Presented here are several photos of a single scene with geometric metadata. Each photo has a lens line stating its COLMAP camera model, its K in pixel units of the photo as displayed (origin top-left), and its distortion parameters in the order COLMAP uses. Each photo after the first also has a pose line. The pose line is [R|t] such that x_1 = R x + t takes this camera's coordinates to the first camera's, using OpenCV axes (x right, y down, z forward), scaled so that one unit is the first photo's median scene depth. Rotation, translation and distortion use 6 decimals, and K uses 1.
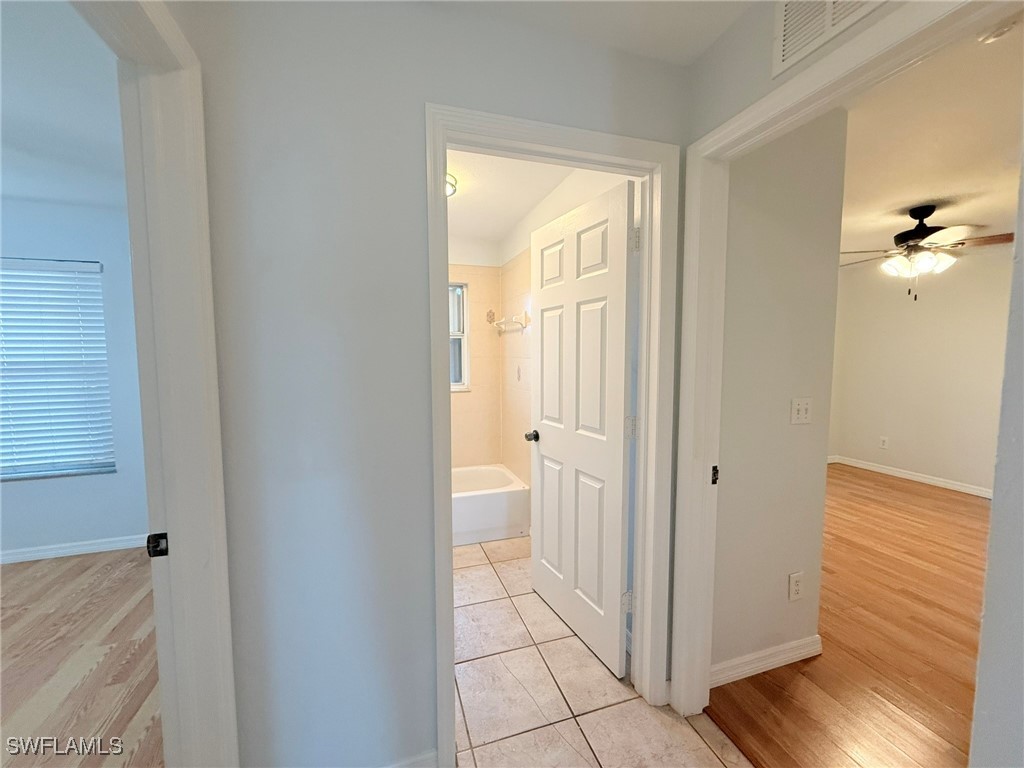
lens RADIAL K [[406.1, 0, 511.1], [0, 406.1, 387.4], [0, 0, 1]] dist [-0.000717, 0.000708]
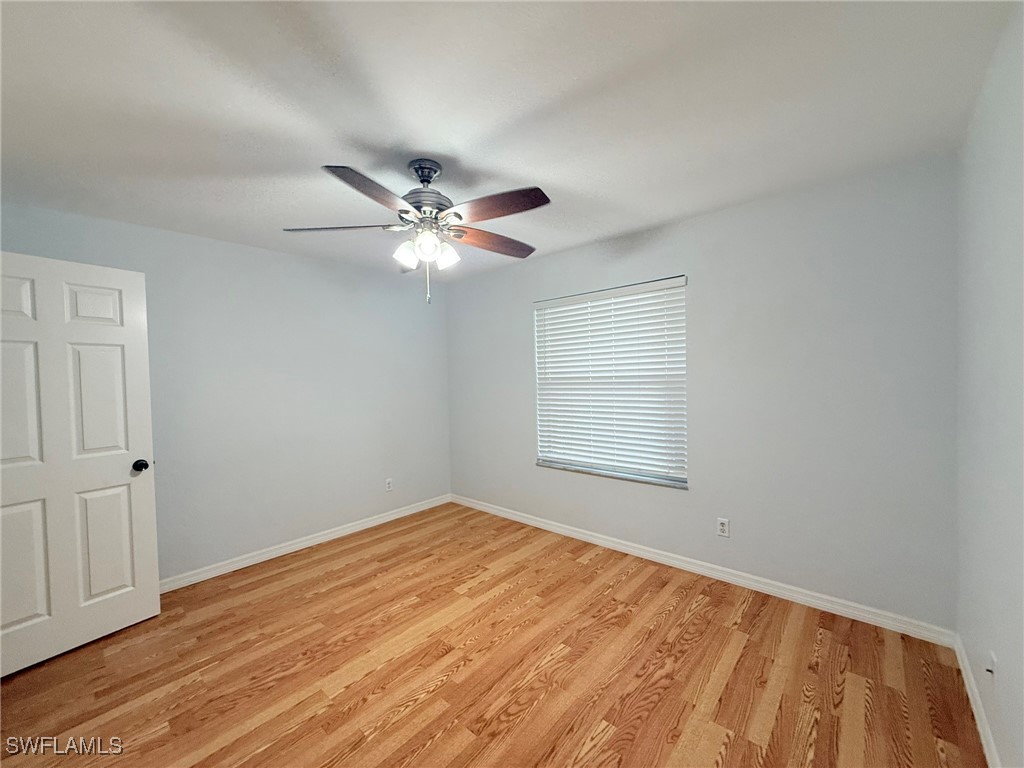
lens RADIAL K [[406.1, 0, 507.4], [0, 406.1, 381.9], [0, 0, 1]] dist [-0.000717, 0.000708]
pose [[0.500743, 0.004027, -0.865587, -0.340903], [-0.042152, 0.998916, -0.019738, -0.009306], [0.864569, 0.046370, 0.500370, 0.131280]]
